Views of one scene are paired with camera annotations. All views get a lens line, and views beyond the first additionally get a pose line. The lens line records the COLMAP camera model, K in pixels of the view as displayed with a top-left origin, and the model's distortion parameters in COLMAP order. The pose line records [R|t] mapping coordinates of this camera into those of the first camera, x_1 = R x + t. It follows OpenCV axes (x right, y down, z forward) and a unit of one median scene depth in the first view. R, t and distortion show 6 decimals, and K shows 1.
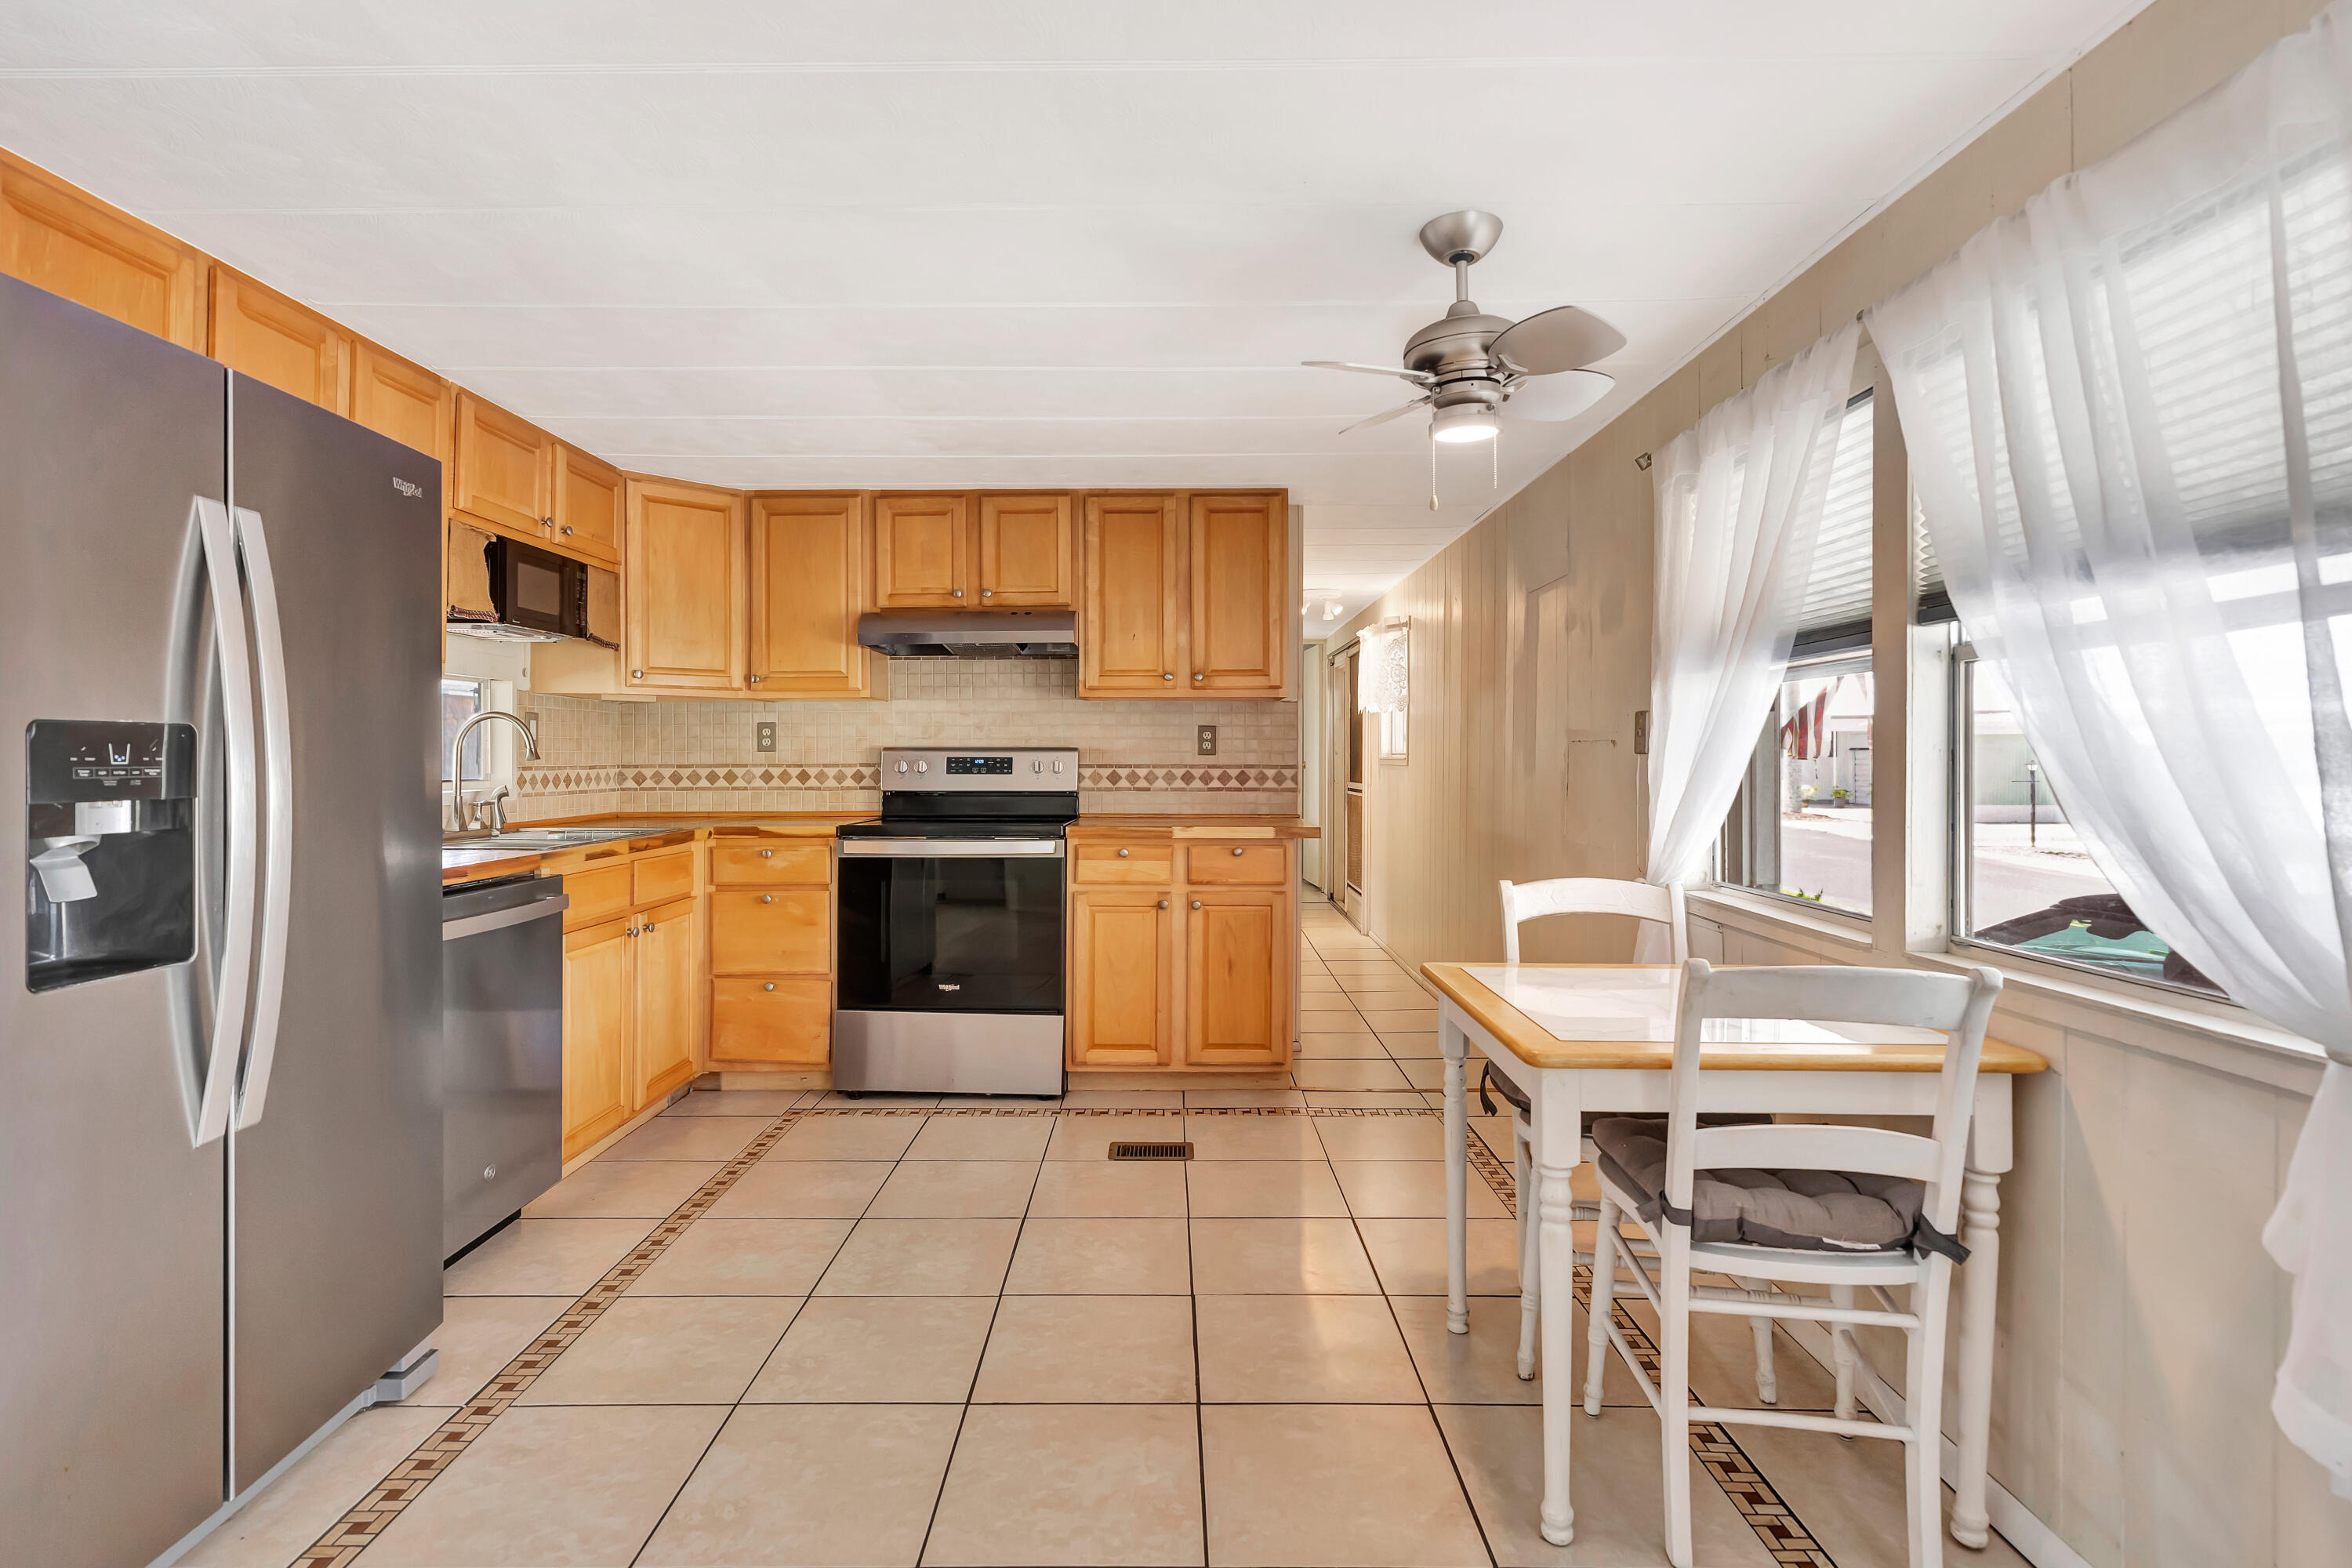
lens RADIAL K [[1084.6, 0, 1167.0], [0, 1084.6, 779.6], [0, 0, 1]] dist [0.004448, 0.001300]
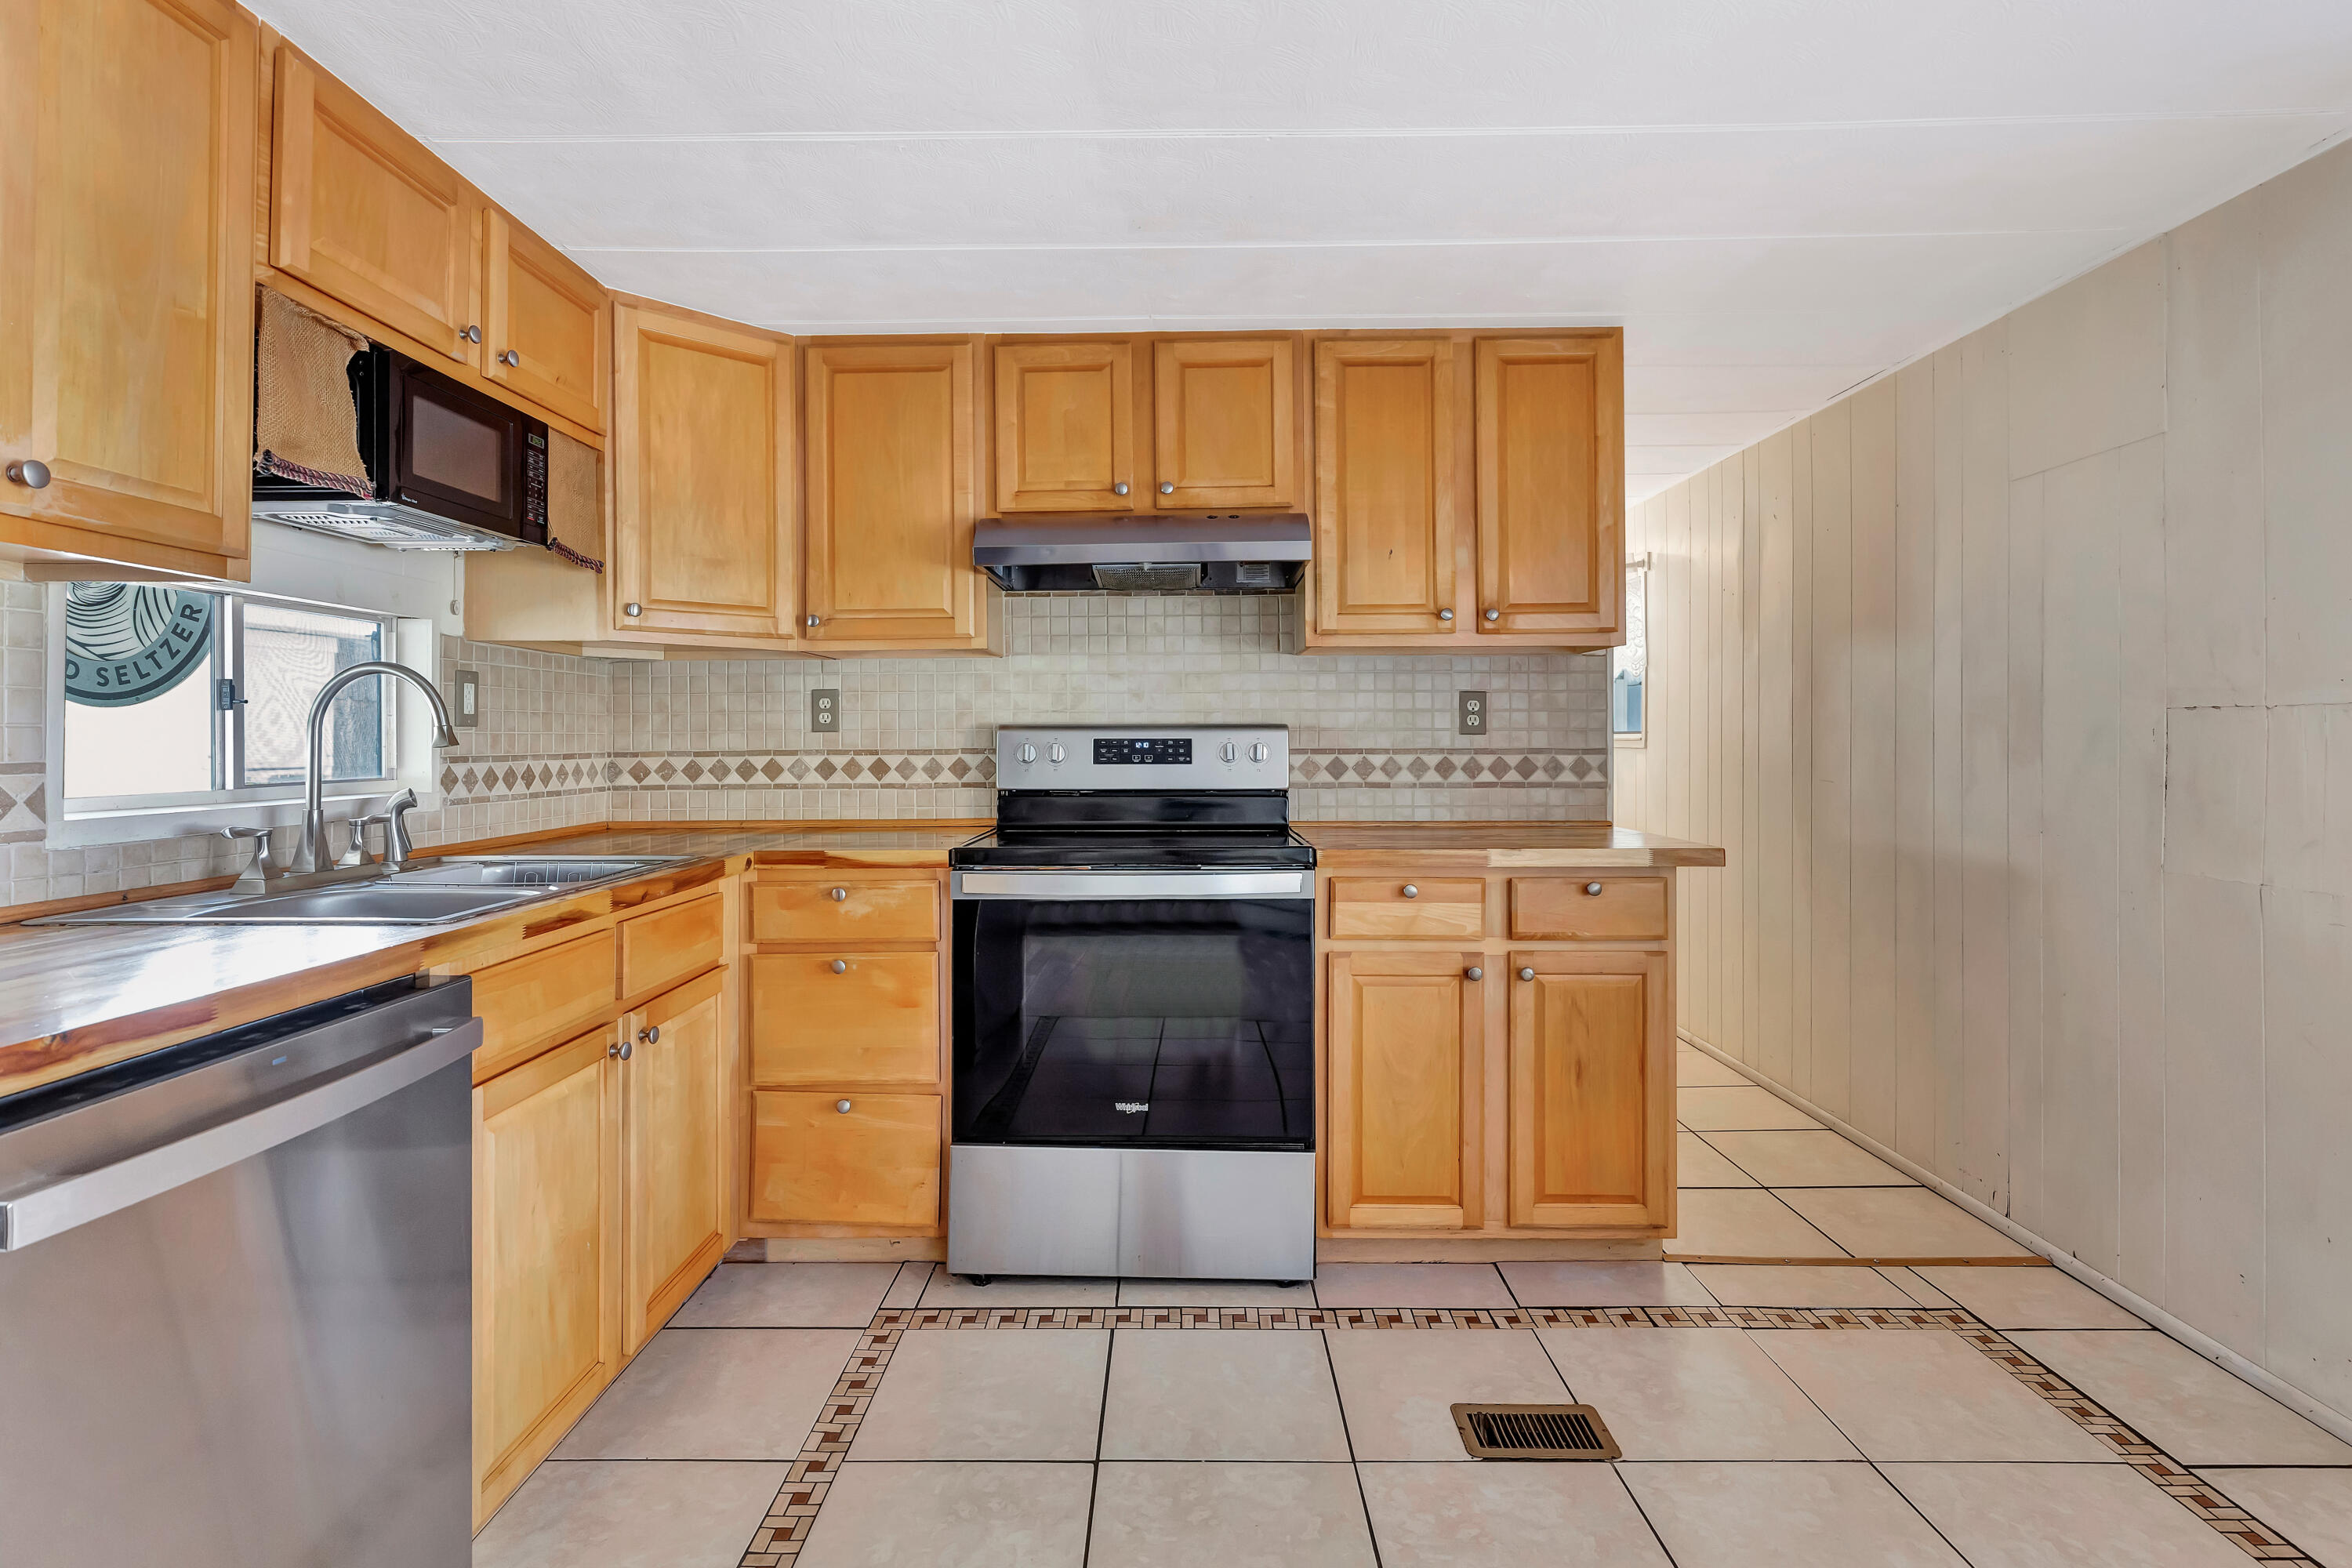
lens RADIAL K [[1084.6, 0, 1180.3], [0, 1084.6, 759.4], [0, 0, 1]] dist [0.004448, 0.001300]
pose [[0.999992, -0.003958, 0.000007, -0.170218], [0.003958, 0.999990, -0.002043, -0.007329], [0.000001, 0.002043, 0.999998, 0.370052]]
